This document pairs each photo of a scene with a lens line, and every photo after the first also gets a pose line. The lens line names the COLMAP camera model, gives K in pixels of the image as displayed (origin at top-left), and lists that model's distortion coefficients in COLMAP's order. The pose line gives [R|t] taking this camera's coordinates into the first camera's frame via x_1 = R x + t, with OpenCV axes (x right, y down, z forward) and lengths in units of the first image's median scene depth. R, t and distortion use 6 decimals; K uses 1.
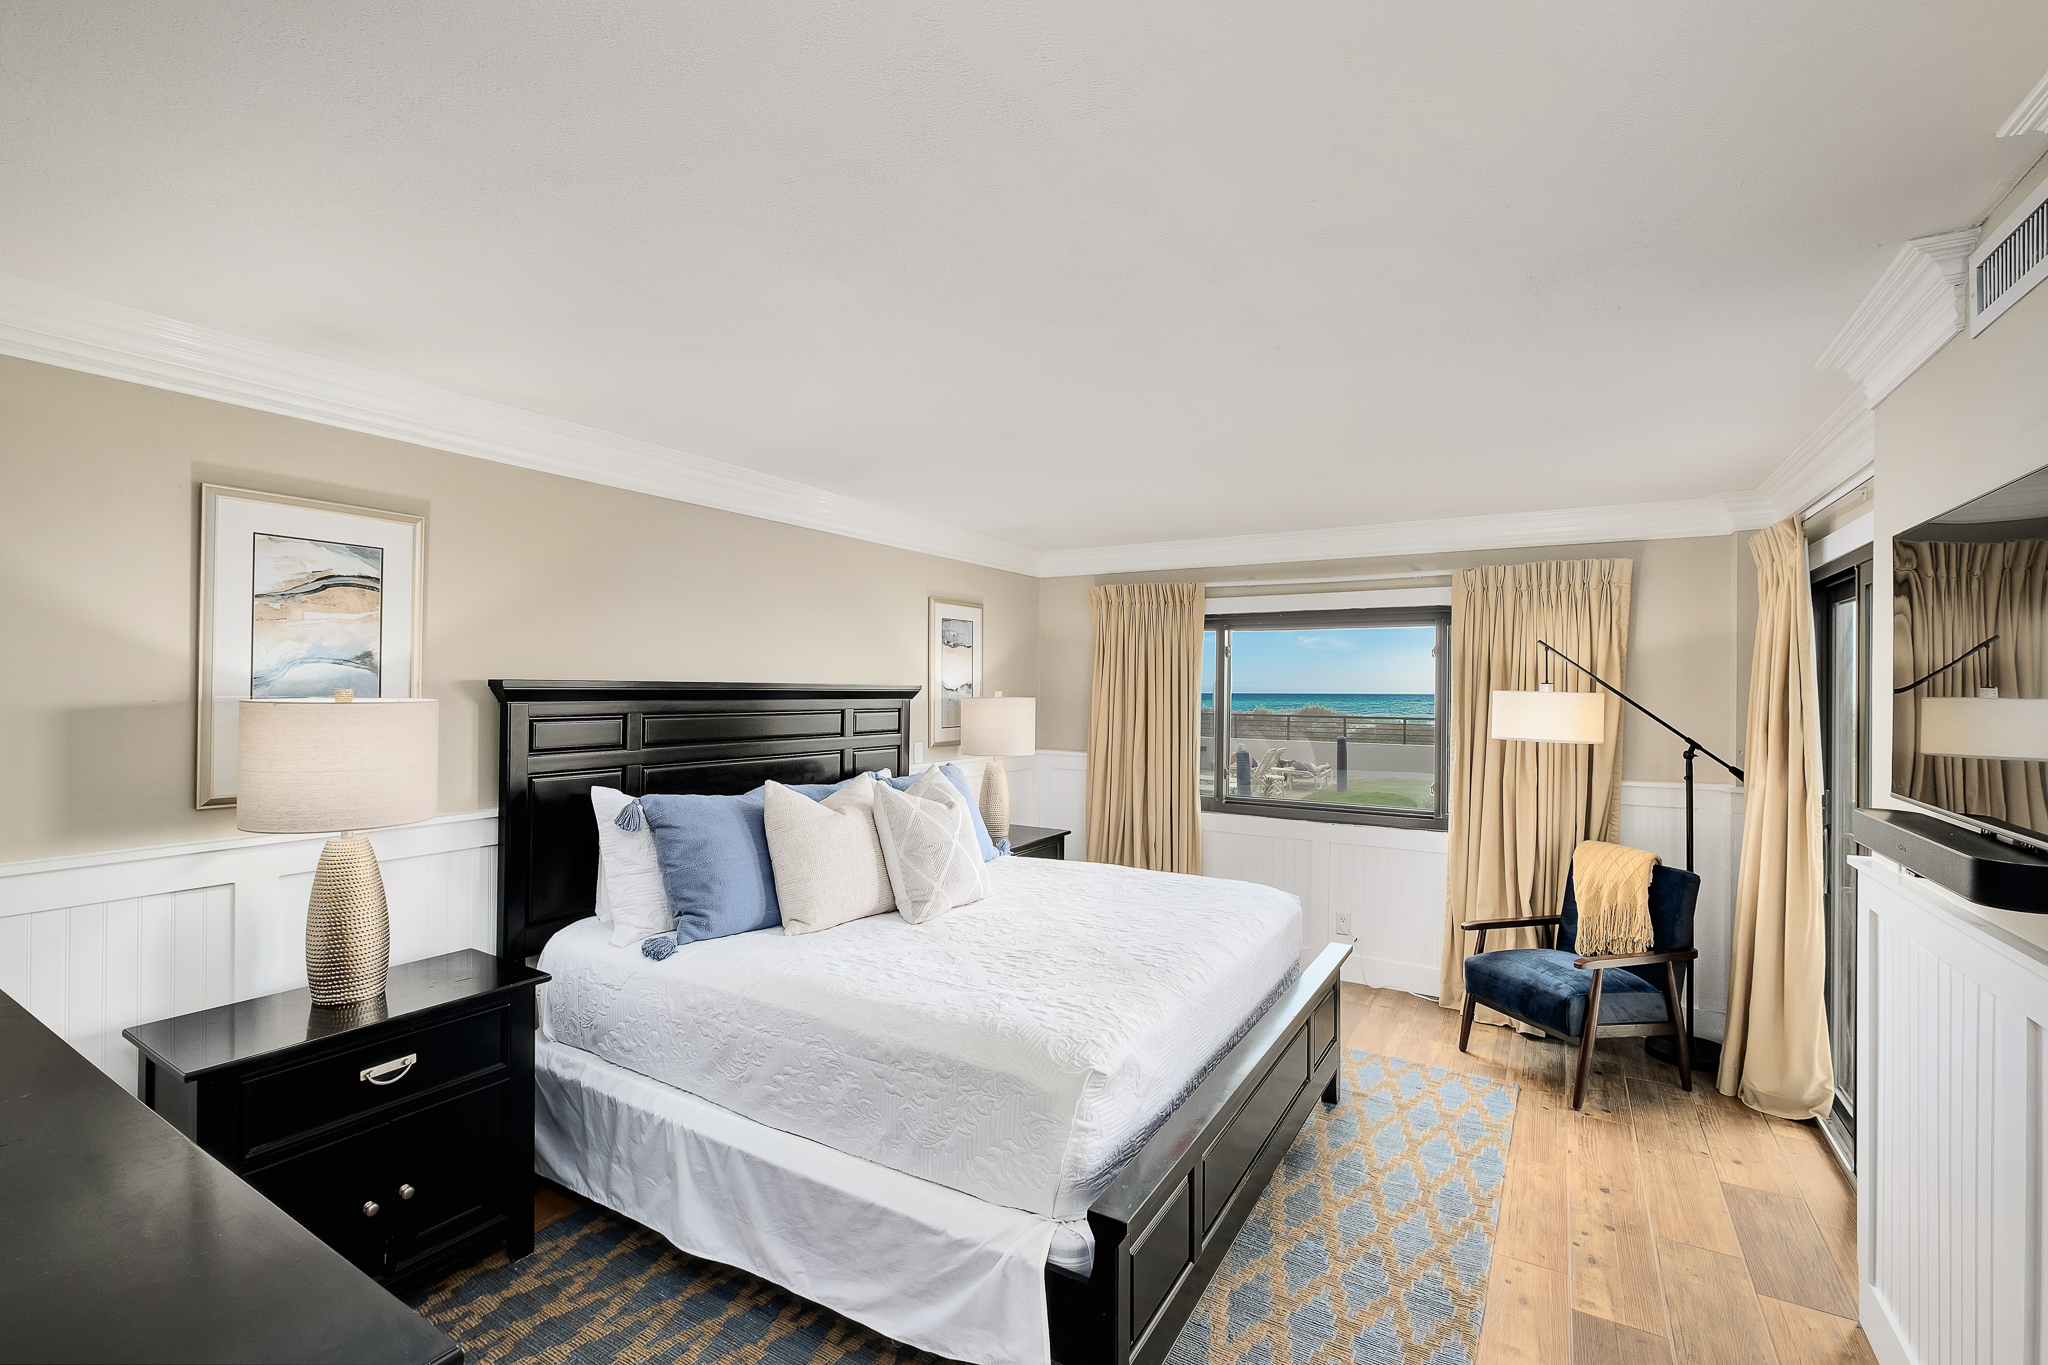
lens RADIAL K [[886.5, 0, 1026.0], [0, 886.5, 684.7], [0, 0, 1]] dist [-0.008004, 0.000971]
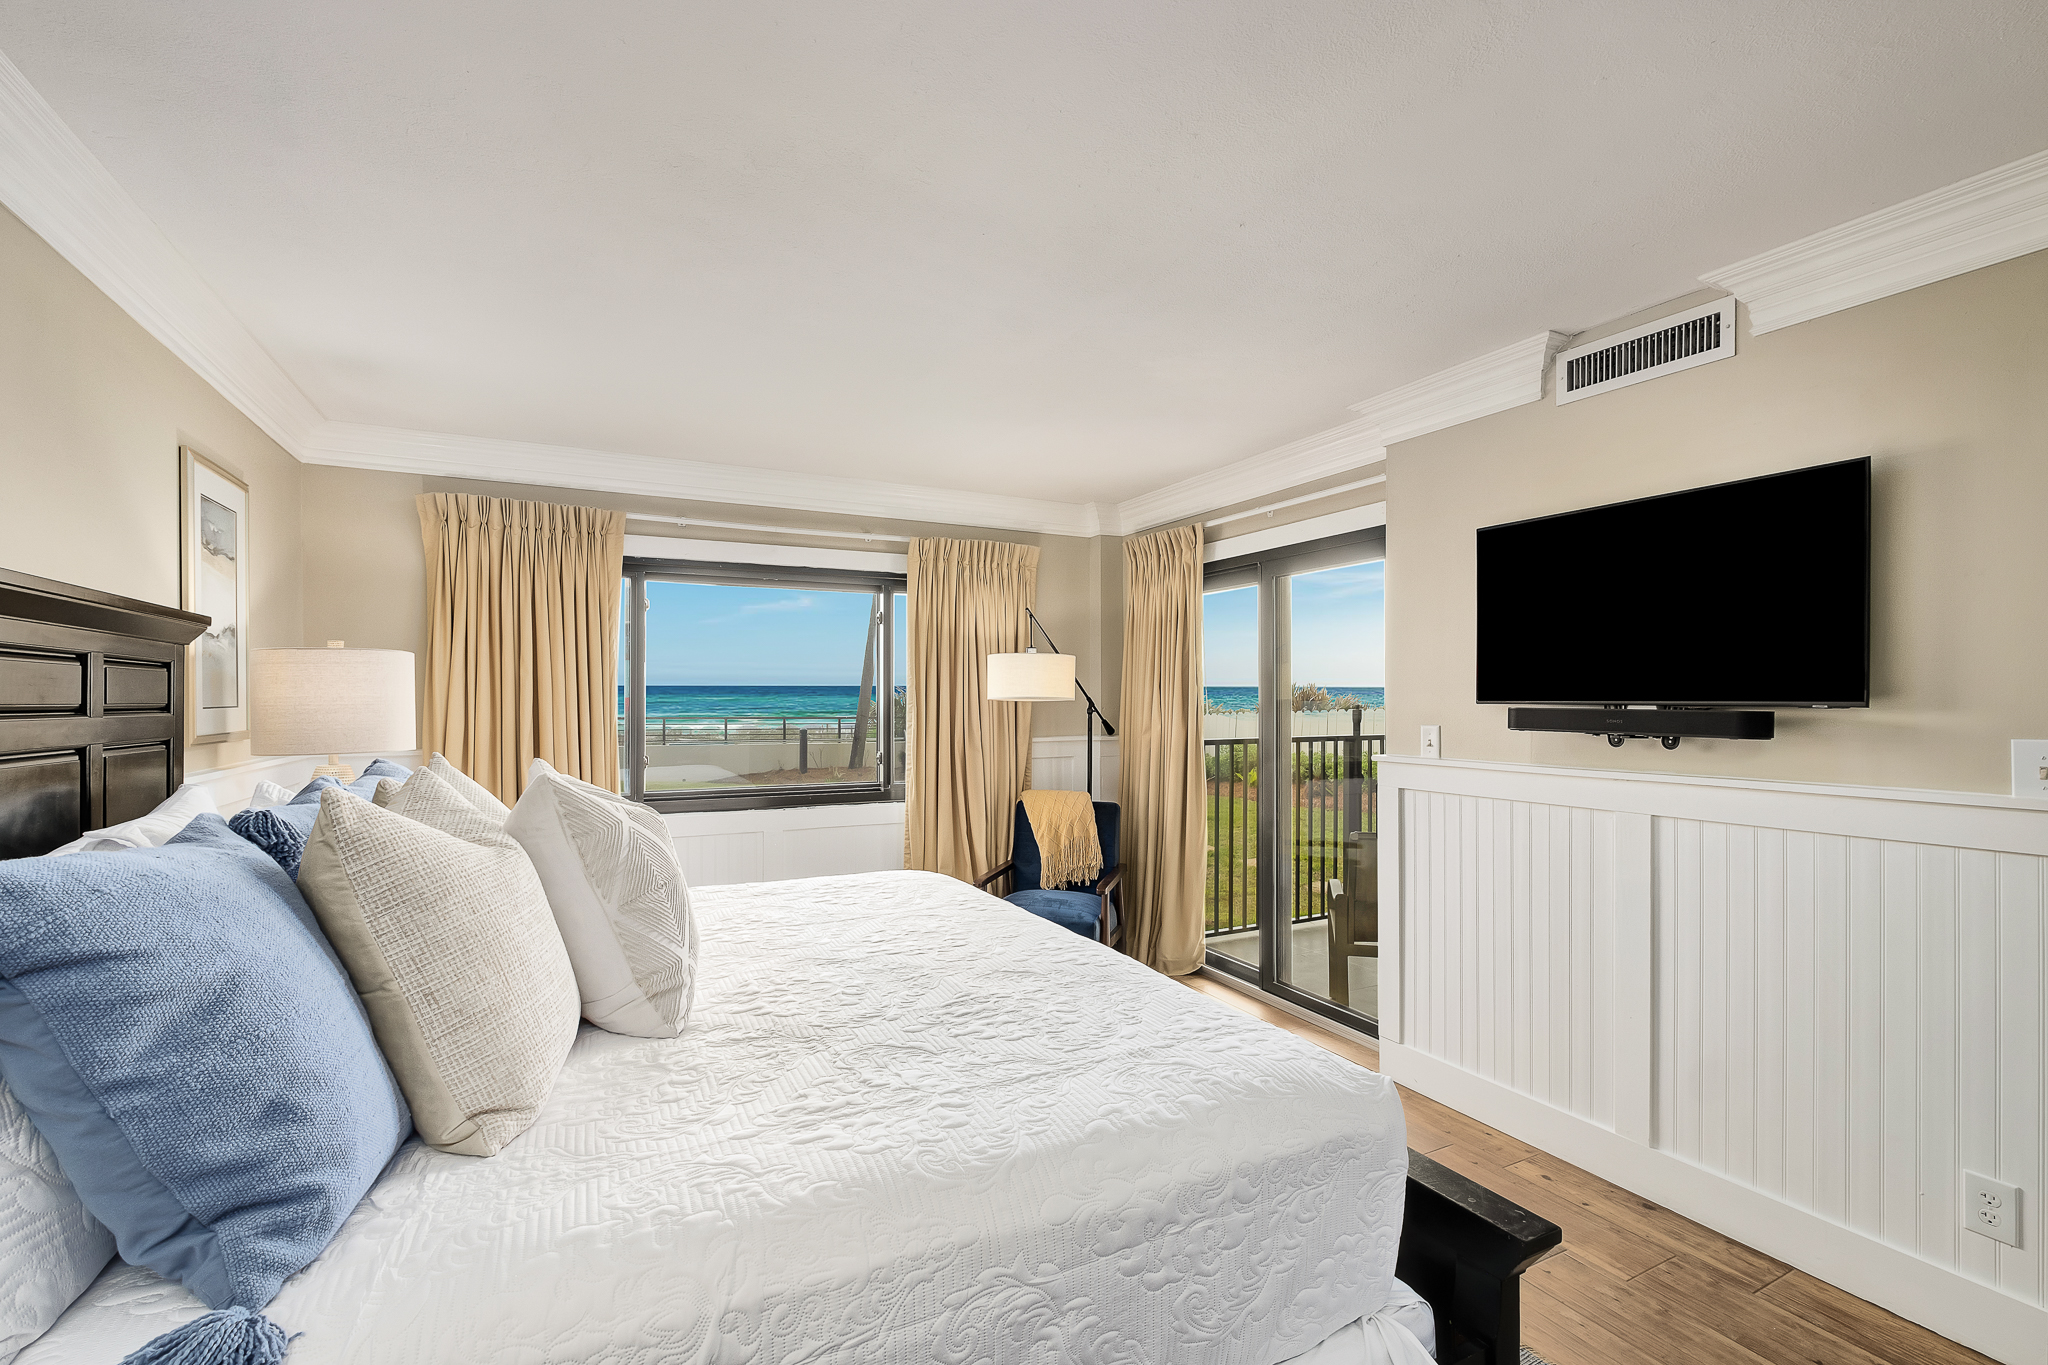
lens RADIAL K [[886.5, 0, 1022.5], [0, 886.5, 698.4], [0, 0, 1]] dist [-0.008004, 0.000971]
pose [[0.535755, -0.008678, 0.844329, -0.353113], [0.001544, 0.999956, 0.009298, 0.051330], [-0.844372, -0.003678, 0.535744, 0.423404]]
